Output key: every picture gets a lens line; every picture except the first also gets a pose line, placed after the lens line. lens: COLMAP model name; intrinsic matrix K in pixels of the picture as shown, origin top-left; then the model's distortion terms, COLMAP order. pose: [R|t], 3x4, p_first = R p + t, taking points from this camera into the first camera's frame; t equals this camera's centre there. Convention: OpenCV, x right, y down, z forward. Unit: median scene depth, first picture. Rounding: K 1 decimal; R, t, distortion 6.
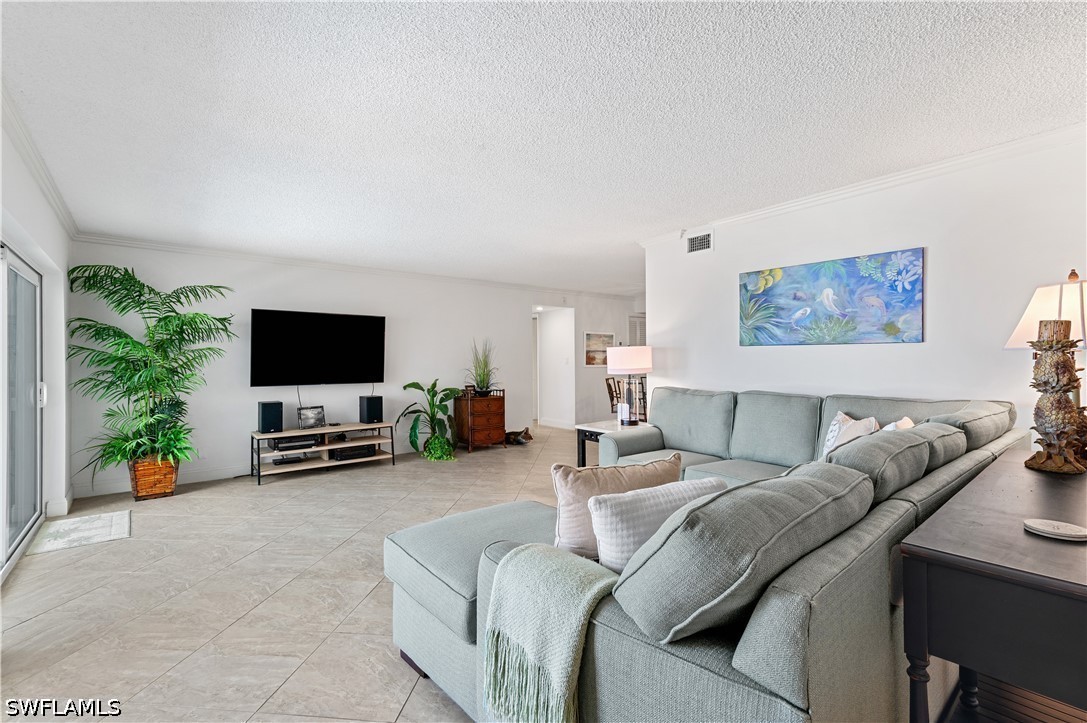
lens RADIAL K [[491.1, 0, 541.5], [0, 491.1, 371.8], [0, 0, 1]] dist [0.003654, 0.001079]
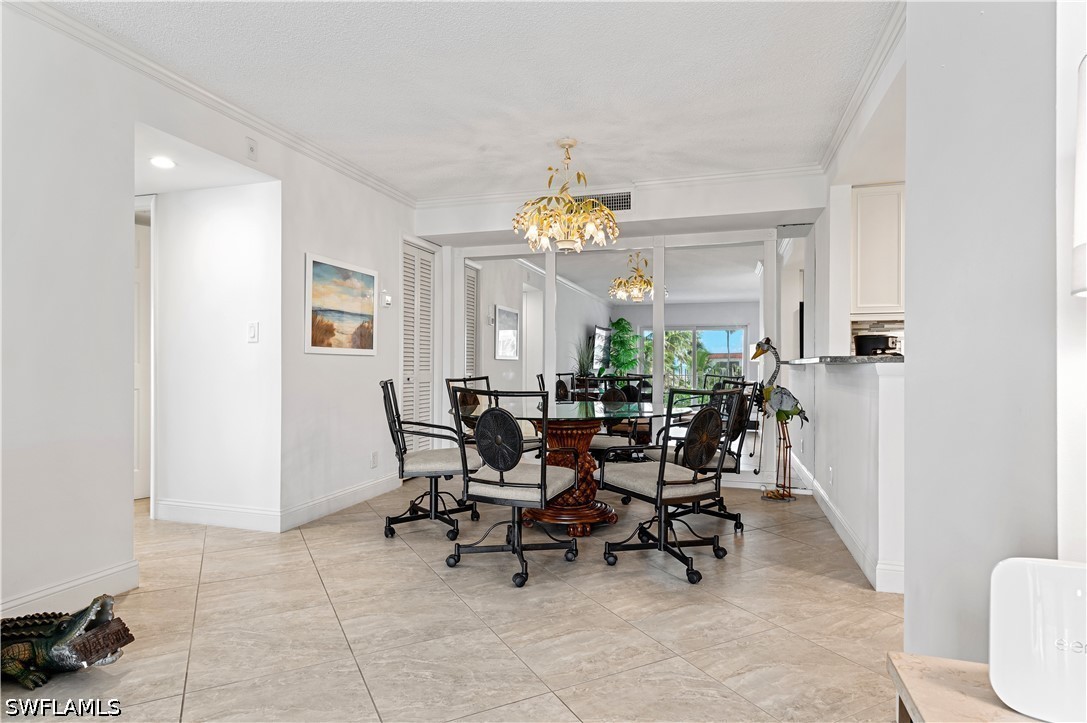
lens RADIAL K [[582.2, 0, 543.5], [0, 582.2, 361.5], [0, 0, 1]] dist [0.002228, 0.000117]
pose [[0.829270, 0.005060, 0.558825, -0.009456], [0.011382, 0.999599, -0.025941, 0.010511], [-0.558732, 0.027873, 0.828880, 0.538350]]
